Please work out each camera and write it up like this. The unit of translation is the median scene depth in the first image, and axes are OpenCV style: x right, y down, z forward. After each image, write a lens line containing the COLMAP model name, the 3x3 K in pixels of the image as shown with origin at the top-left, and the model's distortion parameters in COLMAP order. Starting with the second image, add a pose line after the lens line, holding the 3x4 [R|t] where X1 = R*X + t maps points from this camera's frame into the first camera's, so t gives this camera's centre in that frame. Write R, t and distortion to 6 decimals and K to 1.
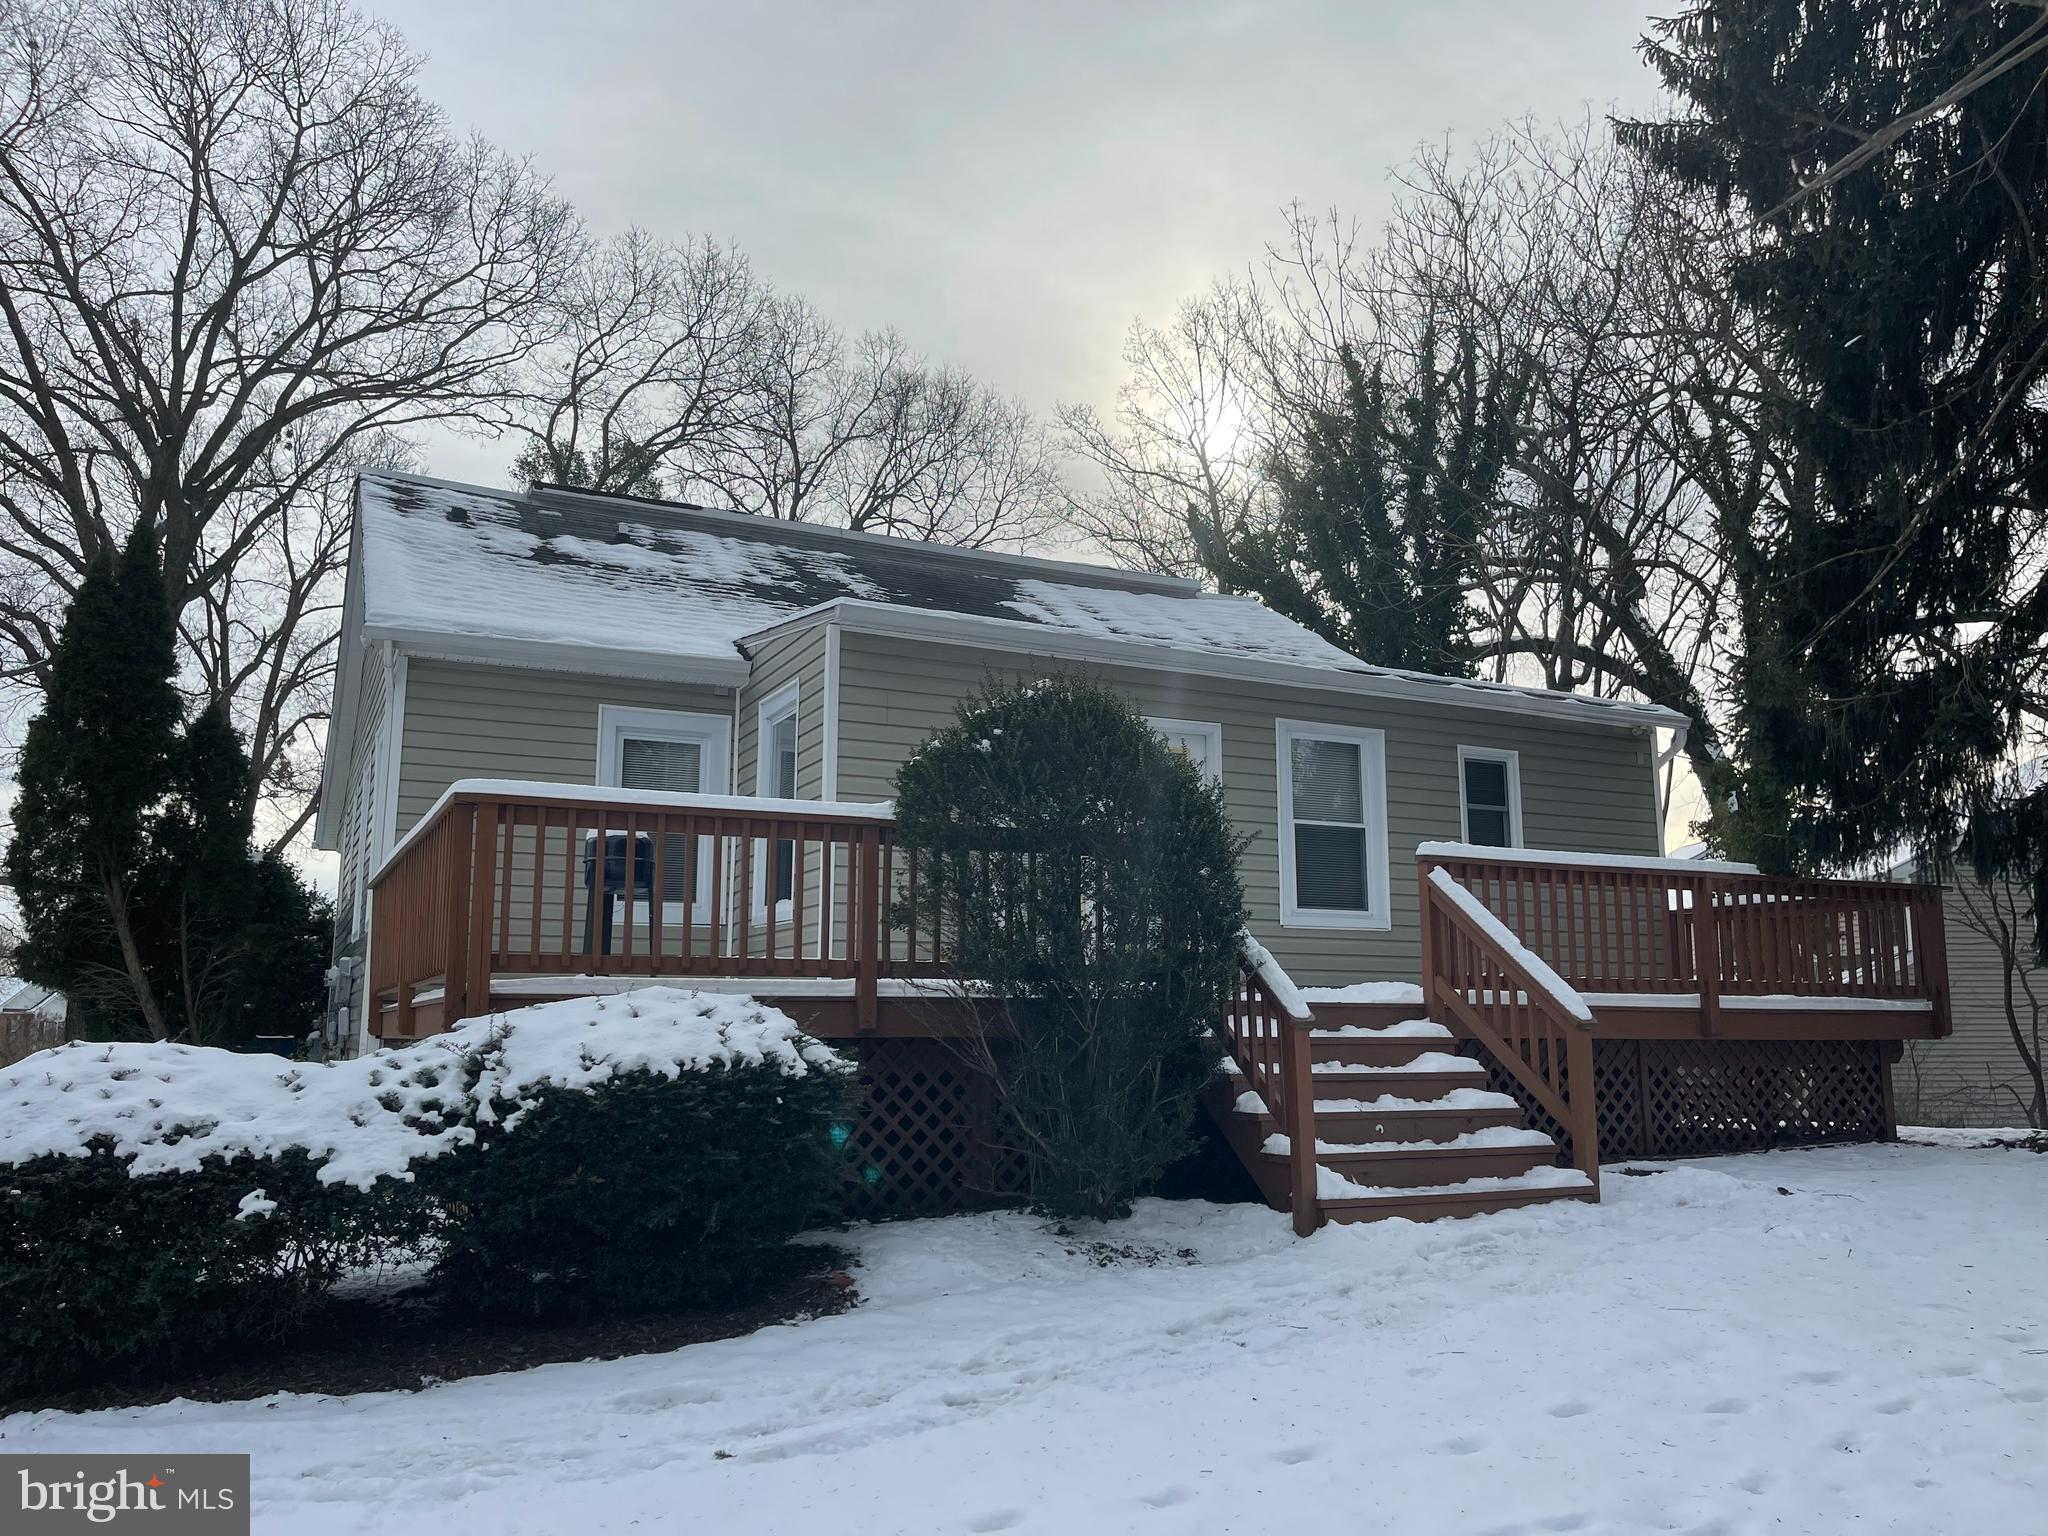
lens RADIAL K [[1304.0, 0, 1024.0], [0, 1304.0, 768.0], [0, 0, 1]] dist [0.021595, -0.002798]
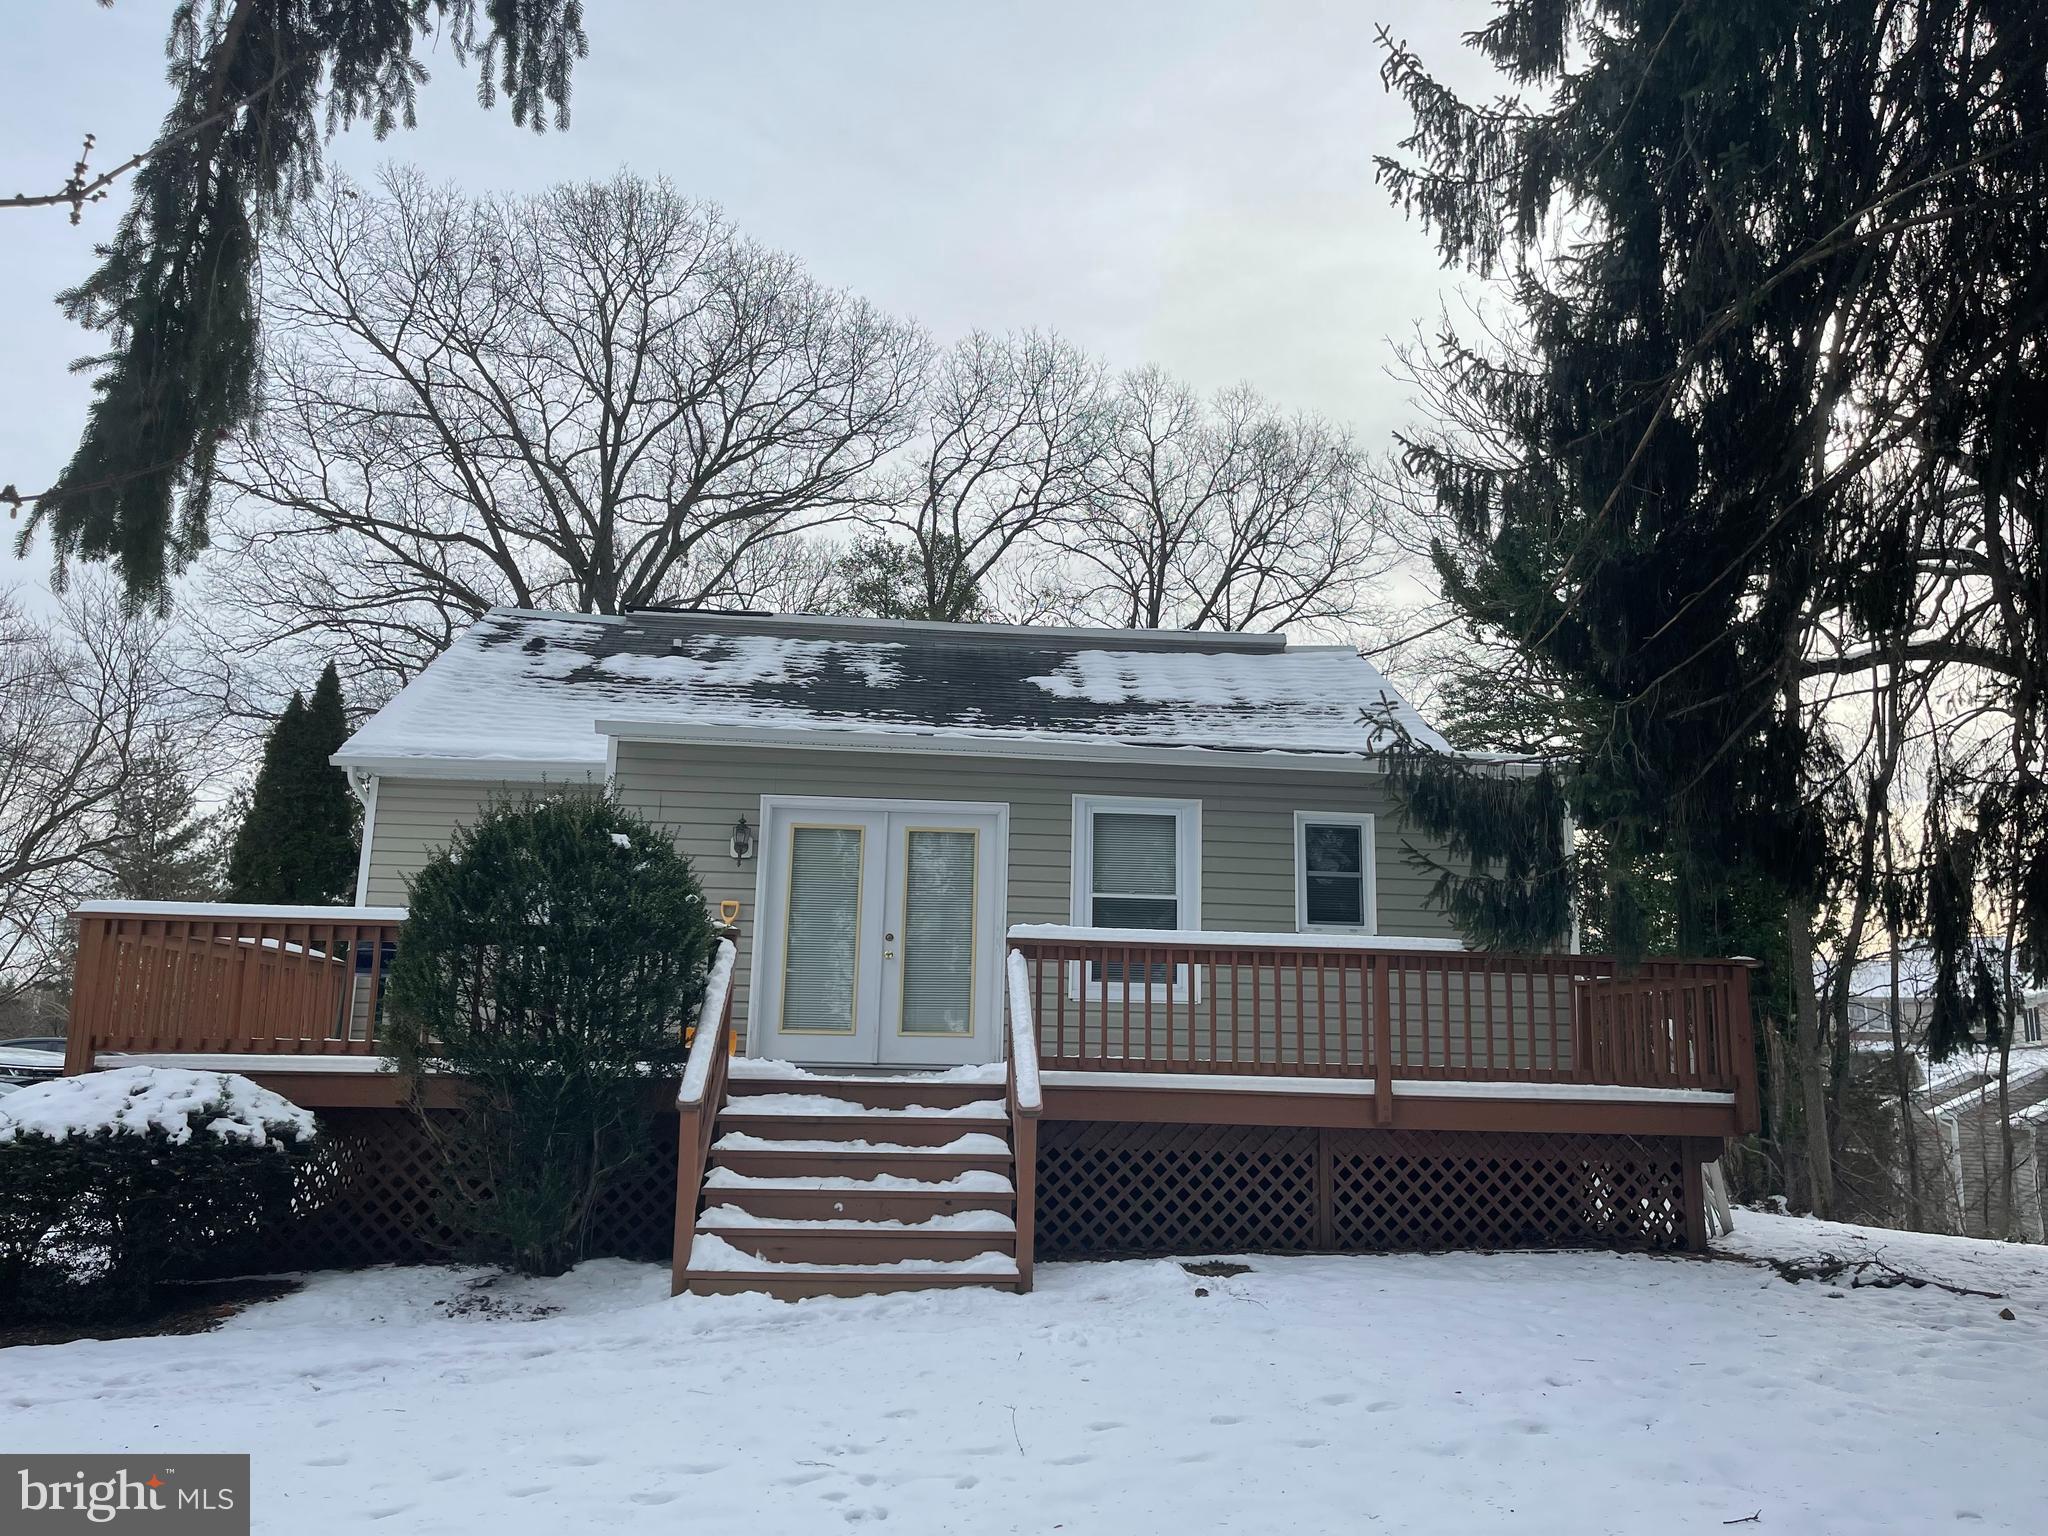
lens RADIAL K [[1304.0, 0, 1024.0], [0, 1304.0, 768.0], [0, 0, 1]] dist [0.021595, -0.002798]
pose [[0.950190, -0.052931, -0.307145, 0.576320], [0.040625, 0.998100, -0.046327, -0.016265], [0.309013, 0.031541, 0.950535, 0.028373]]
